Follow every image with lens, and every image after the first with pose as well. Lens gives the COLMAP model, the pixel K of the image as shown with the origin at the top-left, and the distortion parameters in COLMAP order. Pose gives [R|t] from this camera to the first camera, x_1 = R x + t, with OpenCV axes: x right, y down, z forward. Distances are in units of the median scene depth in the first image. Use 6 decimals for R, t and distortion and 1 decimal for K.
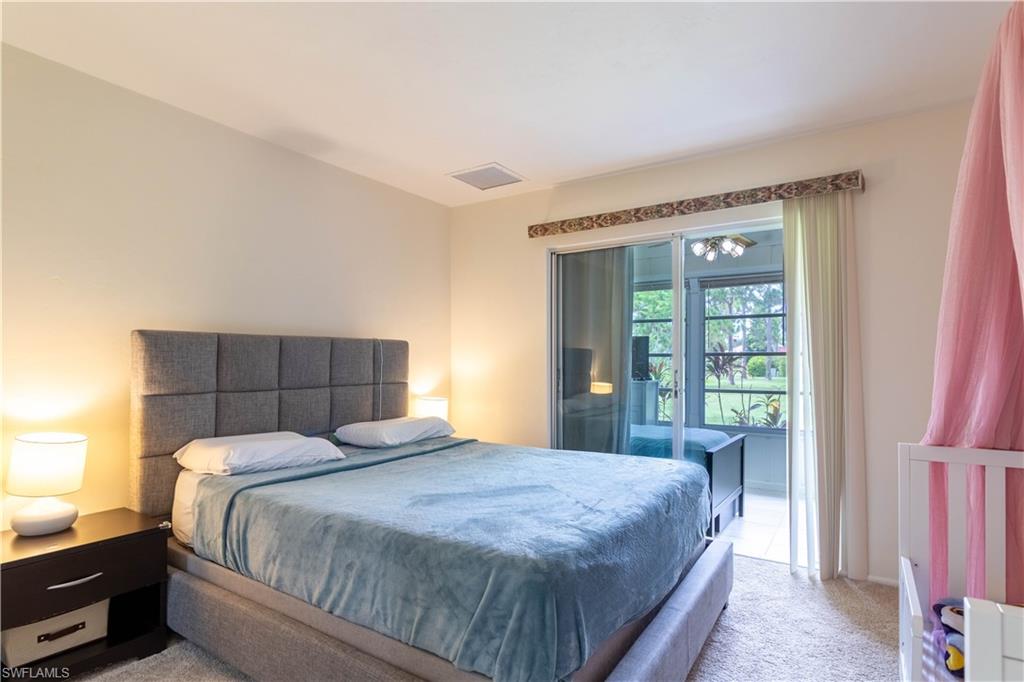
lens RADIAL K [[512.8, 0, 520.5], [0, 512.8, 361.8], [0, 0, 1]] dist [0.000646, -0.000205]
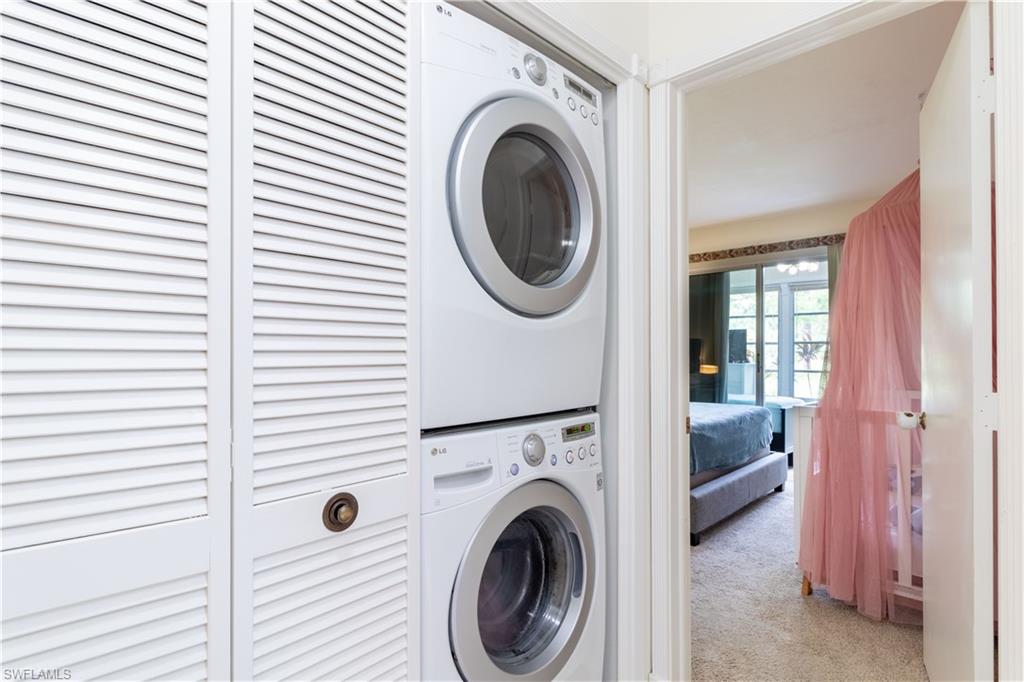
lens RADIAL K [[512.8, 0, 513.5], [0, 512.8, 348.2], [0, 0, 1]] dist [0.000646, -0.000205]
pose [[0.977184, -0.001470, -0.212390, -0.069926], [0.000972, 0.999997, -0.002450, 0.001922], [0.212393, 0.002187, 0.977182, -0.534309]]
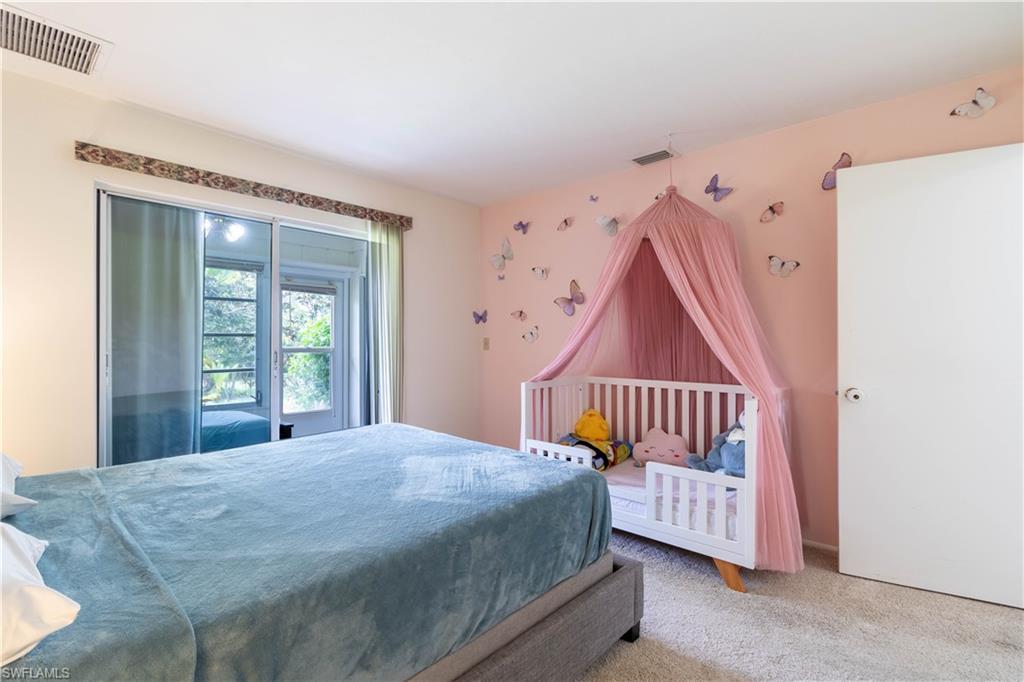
lens RADIAL K [[473.0, 0, 513.8], [0, 473.0, 335.7], [0, 0, 1]] dist [0.001278, 0.000227]
pose [[0.153224, 0.006260, 0.988172, -0.459187], [0.004398, 0.999966, -0.007017, -0.006393], [-0.988182, 0.005421, 0.153191, 0.323794]]
